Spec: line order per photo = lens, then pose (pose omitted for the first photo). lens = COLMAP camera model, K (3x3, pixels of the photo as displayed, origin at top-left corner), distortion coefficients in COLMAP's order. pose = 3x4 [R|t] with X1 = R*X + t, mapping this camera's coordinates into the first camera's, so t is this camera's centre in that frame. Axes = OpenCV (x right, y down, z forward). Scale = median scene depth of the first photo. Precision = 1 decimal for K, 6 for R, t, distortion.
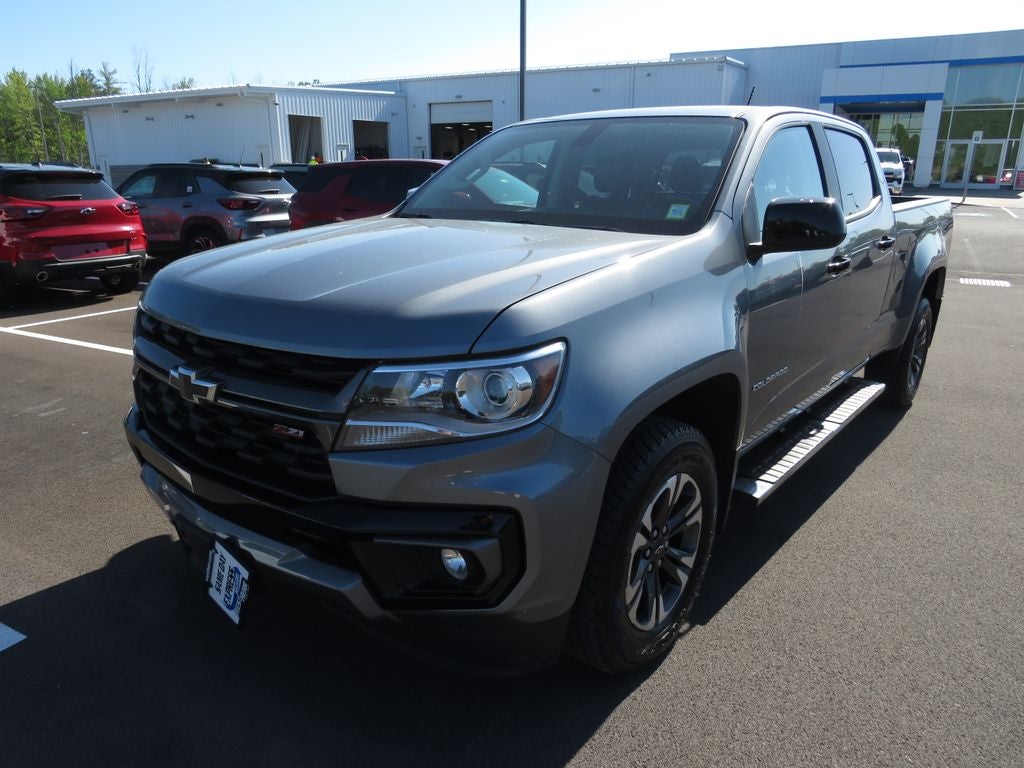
lens RADIAL K [[725.8, 0, 505.0], [0, 725.8, 401.6], [0, 0, 1]] dist [-0.042750, 0.030127]
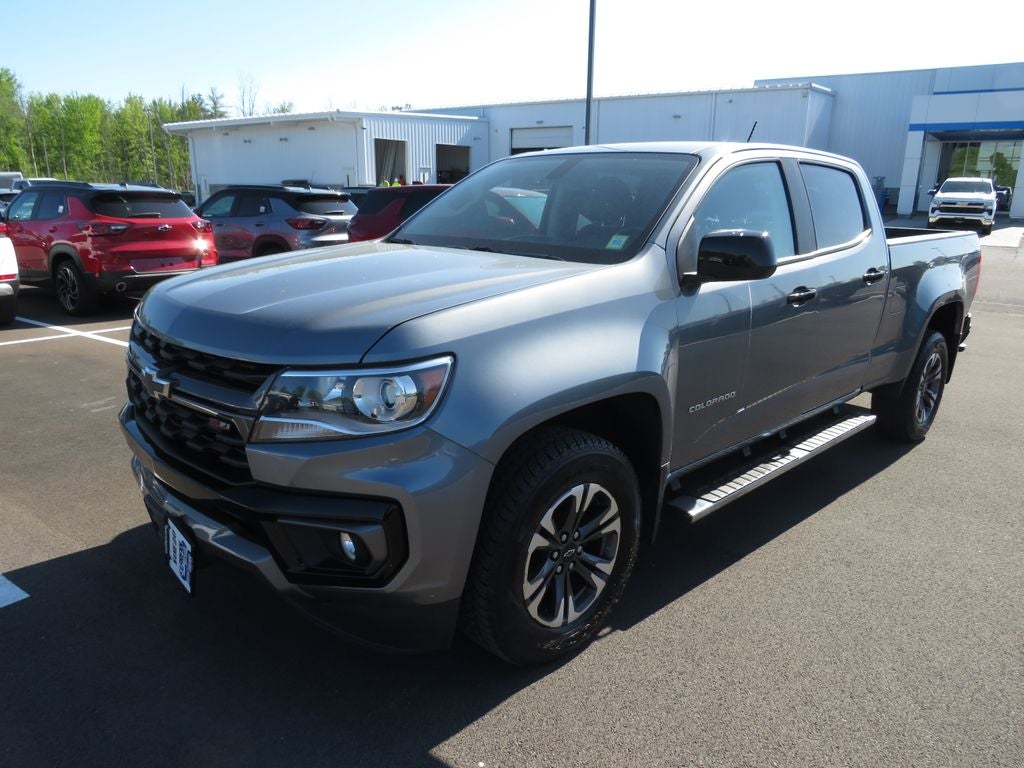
lens RADIAL K [[724.3, 0, 507.5], [0, 724.3, 403.7], [0, 0, 1]] dist [-0.032591, 0.011309]
pose [[0.993940, 0.042590, -0.101343, 0.171134], [-0.045289, 0.998674, -0.024481, 0.009403], [0.100166, 0.028923, 0.994550, -0.069935]]
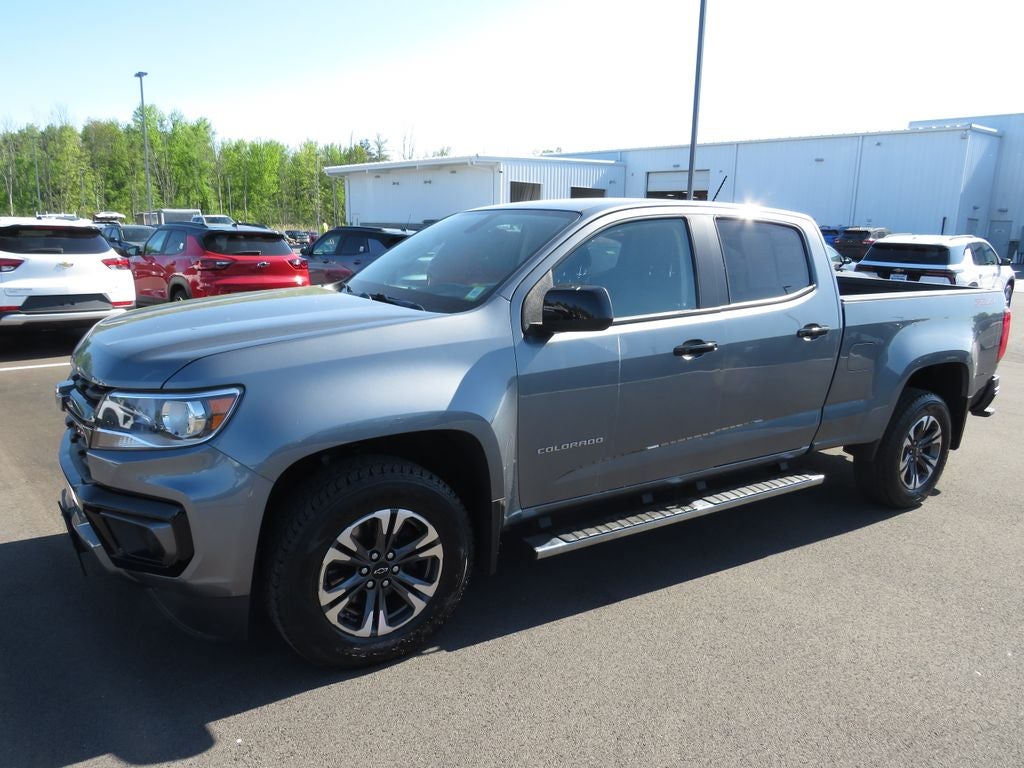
lens RADIAL K [[724.3, 0, 507.5], [0, 724.3, 403.7], [0, 0, 1]] dist [-0.032591, 0.011309]
pose [[0.952958, 0.093771, -0.288233, 0.565333], [-0.116124, 0.991334, -0.061419, -0.016397], [0.279976, 0.092001, 0.955589, -0.085963]]
